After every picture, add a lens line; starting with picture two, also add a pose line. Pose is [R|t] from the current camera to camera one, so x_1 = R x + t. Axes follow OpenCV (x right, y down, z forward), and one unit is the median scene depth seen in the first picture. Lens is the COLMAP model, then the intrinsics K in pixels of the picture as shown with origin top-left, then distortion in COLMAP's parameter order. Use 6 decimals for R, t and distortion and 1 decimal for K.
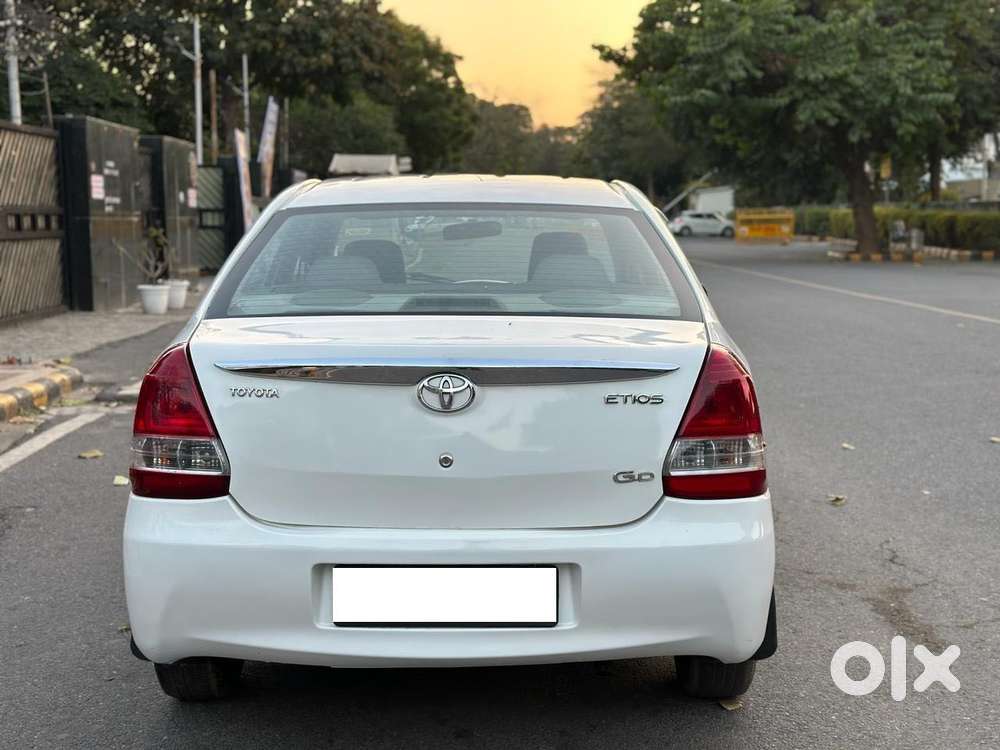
lens RADIAL K [[1370.4, 0, 490.8], [0, 1370.4, 377.6], [0, 0, 1]] dist [0.301262, -0.939169]
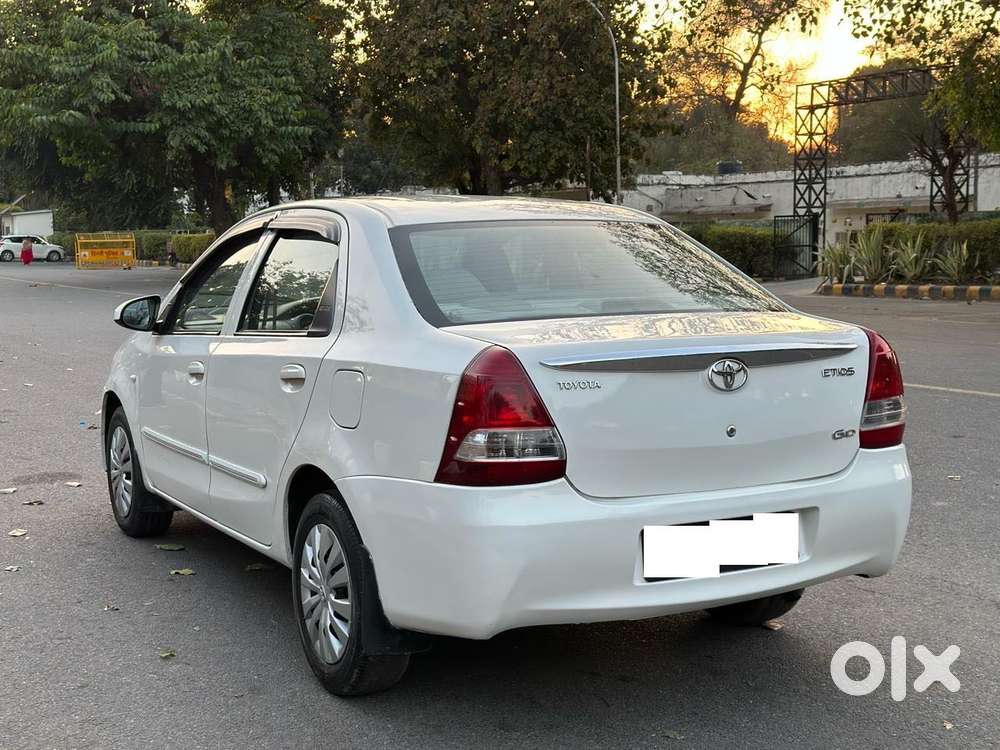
lens RADIAL K [[1374.0, 0, 496.6], [0, 1374.0, 381.2], [0, 0, 1]] dist [0.140548, -0.111750]
pose [[0.876538, -0.057847, 0.477845, -0.064052], [0.064886, 0.997891, 0.001780, 0.000130], [-0.476940, 0.029446, 0.878443, 0.003395]]
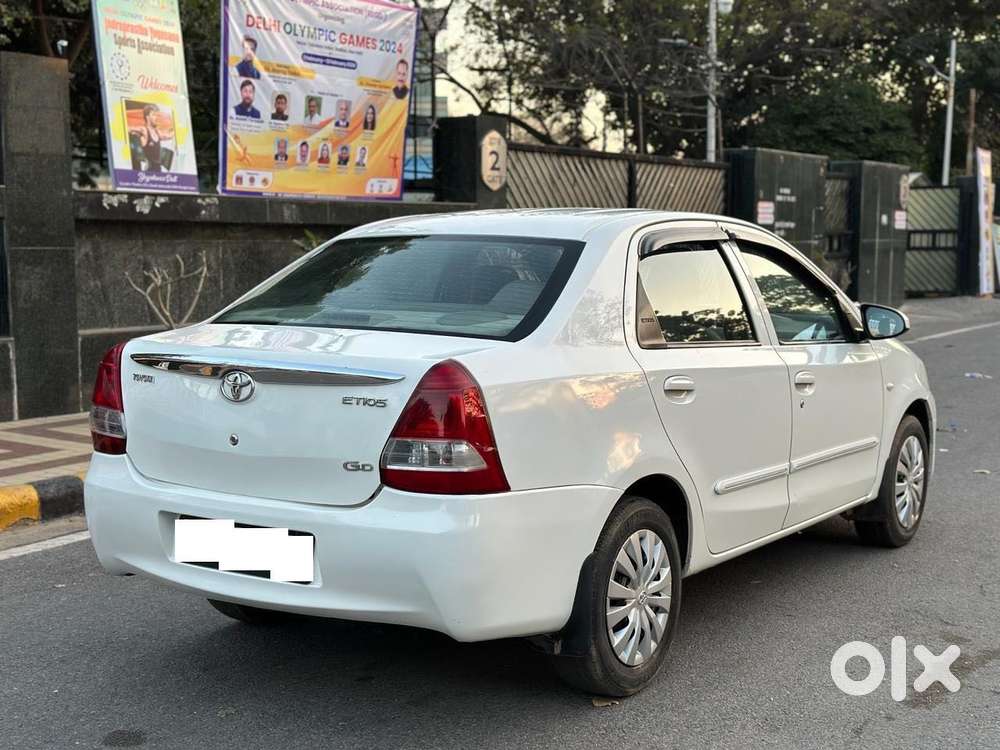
lens RADIAL K [[1374.0, 0, 496.6], [0, 1374.0, 381.2], [0, 0, 1]] dist [0.140548, -0.111750]
pose [[0.831471, 0.055544, -0.552785, 0.070745], [-0.062229, 0.998040, 0.006682, -0.001376], [0.552073, 0.028844, 0.833297, 0.006239]]
